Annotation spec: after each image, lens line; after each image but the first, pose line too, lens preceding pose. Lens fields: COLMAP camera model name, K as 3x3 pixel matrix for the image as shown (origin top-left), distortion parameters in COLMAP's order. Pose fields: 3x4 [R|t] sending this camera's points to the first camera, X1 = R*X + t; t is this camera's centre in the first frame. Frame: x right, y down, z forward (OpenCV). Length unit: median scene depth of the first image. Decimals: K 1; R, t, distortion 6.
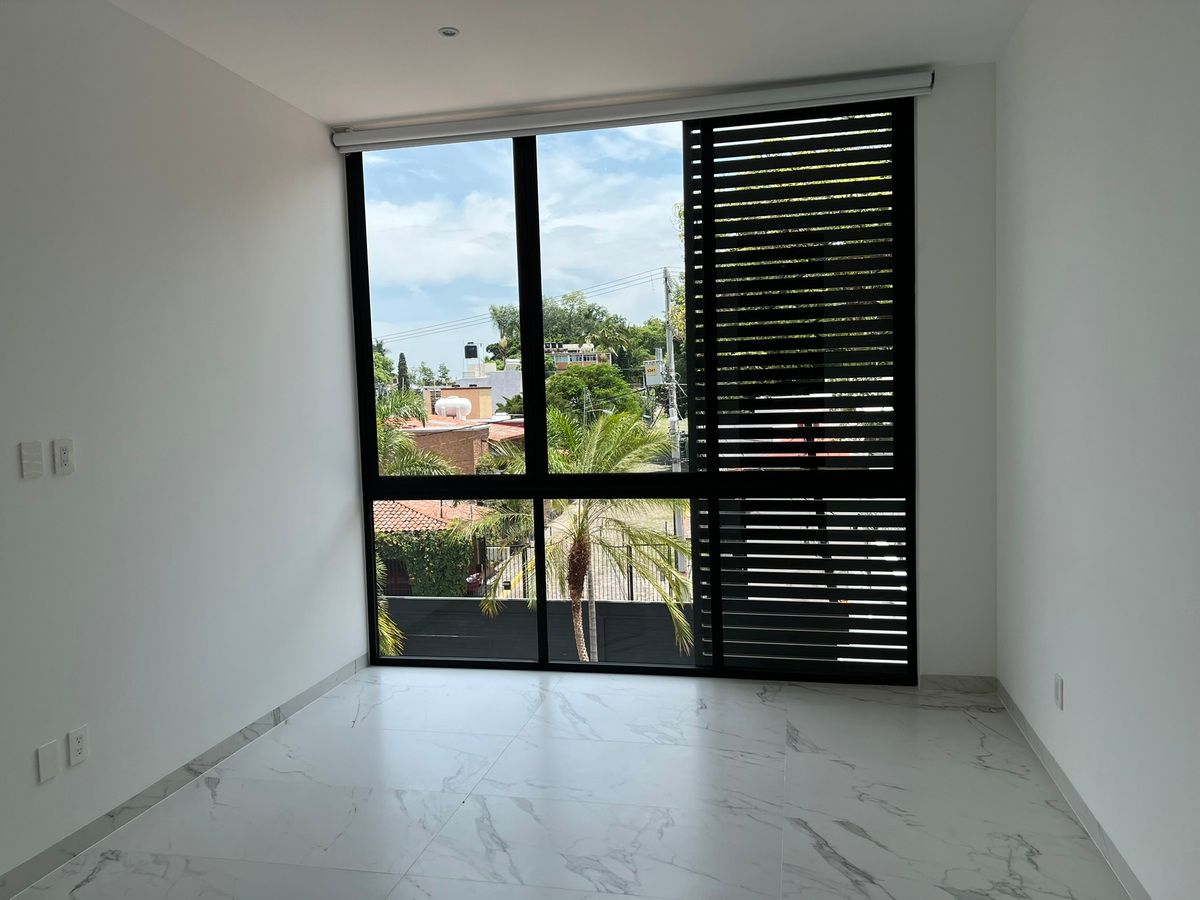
lens RADIAL K [[903.2, 0, 600.0], [0, 903.2, 450.0], [0, 0, 1]] dist [0.170531, -0.250364]
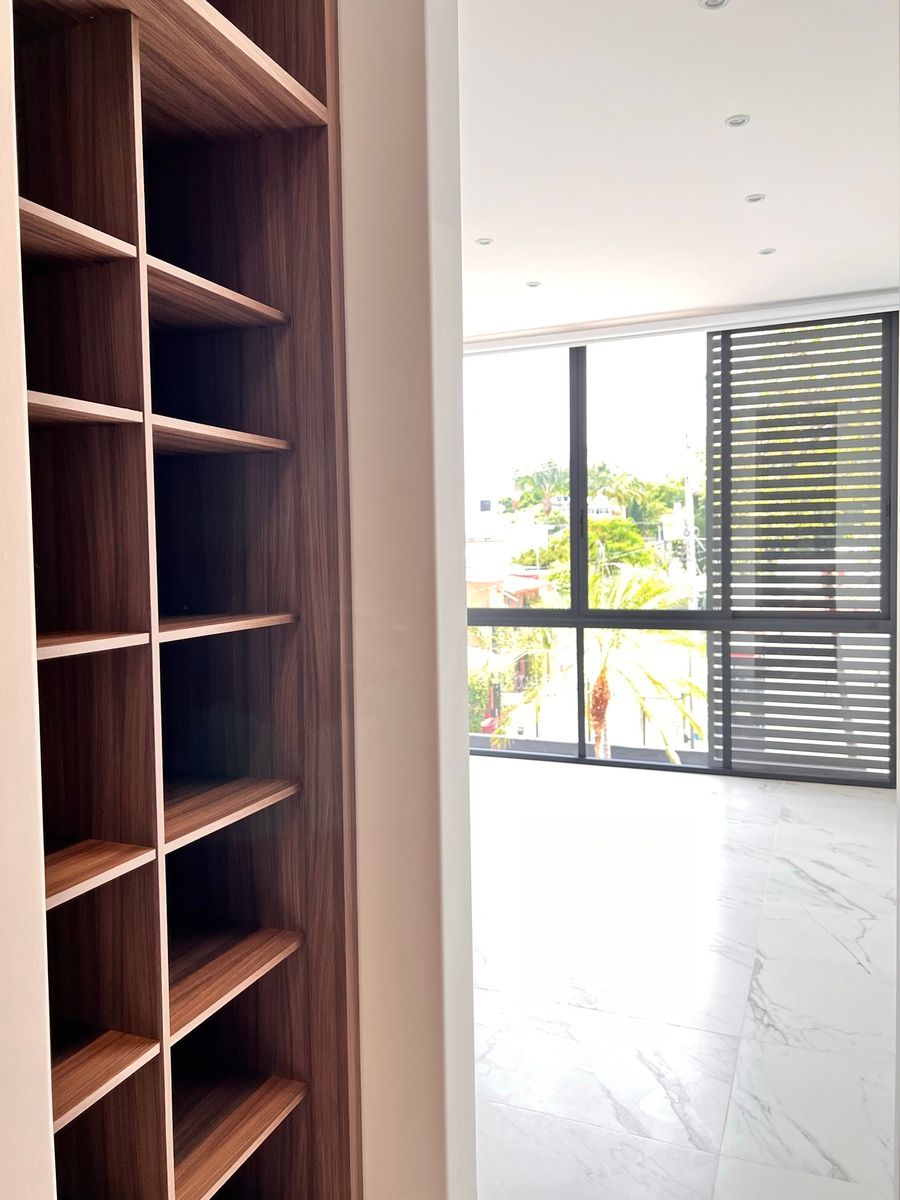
lens RADIAL K [[906.3, 0, 429.0], [0, 906.3, 585.8], [0, 0, 1]] dist [0.055021, -0.056207]
pose [[0.980161, 0.022069, -0.196970, -0.026767], [-0.025780, 0.999535, -0.016300, 0.021228], [0.196519, 0.021054, 0.980274, -0.284751]]
